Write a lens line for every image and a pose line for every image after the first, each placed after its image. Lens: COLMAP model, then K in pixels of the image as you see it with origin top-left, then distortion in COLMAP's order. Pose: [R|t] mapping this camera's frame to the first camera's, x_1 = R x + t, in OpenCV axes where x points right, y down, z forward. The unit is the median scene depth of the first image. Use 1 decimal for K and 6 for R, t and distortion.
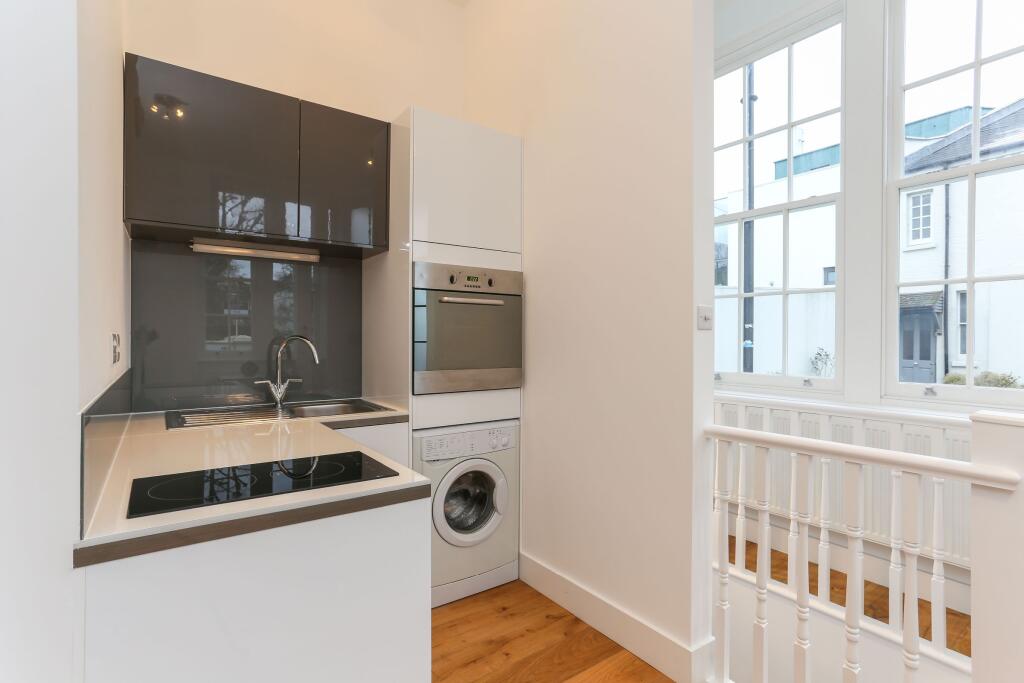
lens RADIAL K [[505.9, 0, 511.3], [0, 505.9, 342.9], [0, 0, 1]] dist [-0.030238, 0.021184]
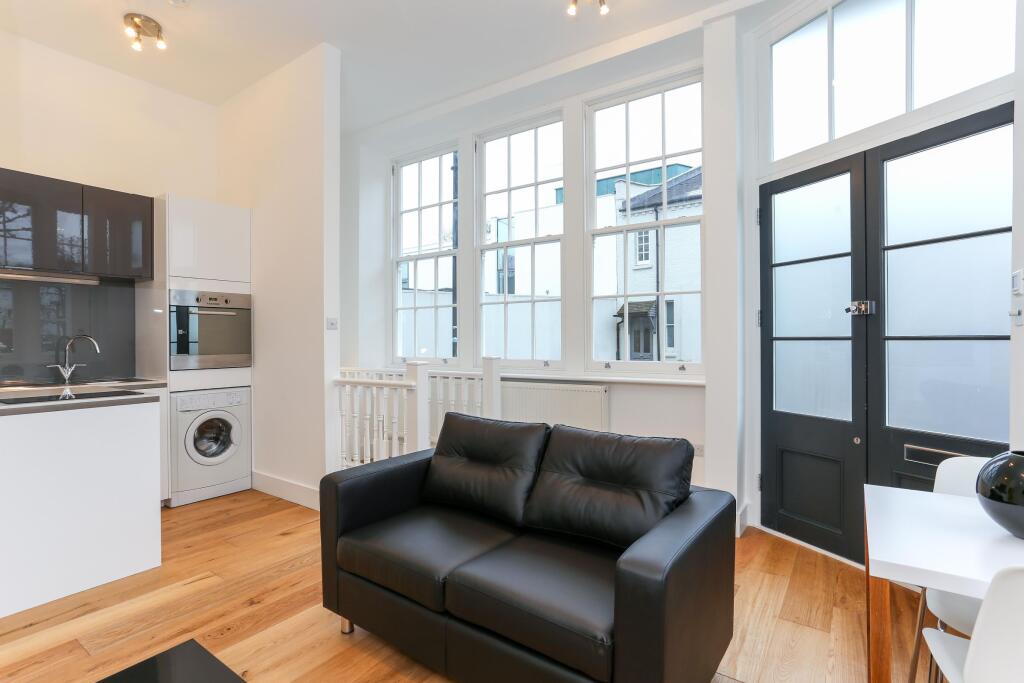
lens RADIAL K [[505.9, 0, 513.5], [0, 505.9, 338.6], [0, 0, 1]] dist [-0.030238, 0.021184]
pose [[0.949283, -0.013002, 0.314153, 0.229661], [0.016793, 0.999815, -0.009363, 0.021344], [-0.313974, 0.014163, 0.949326, -0.573819]]
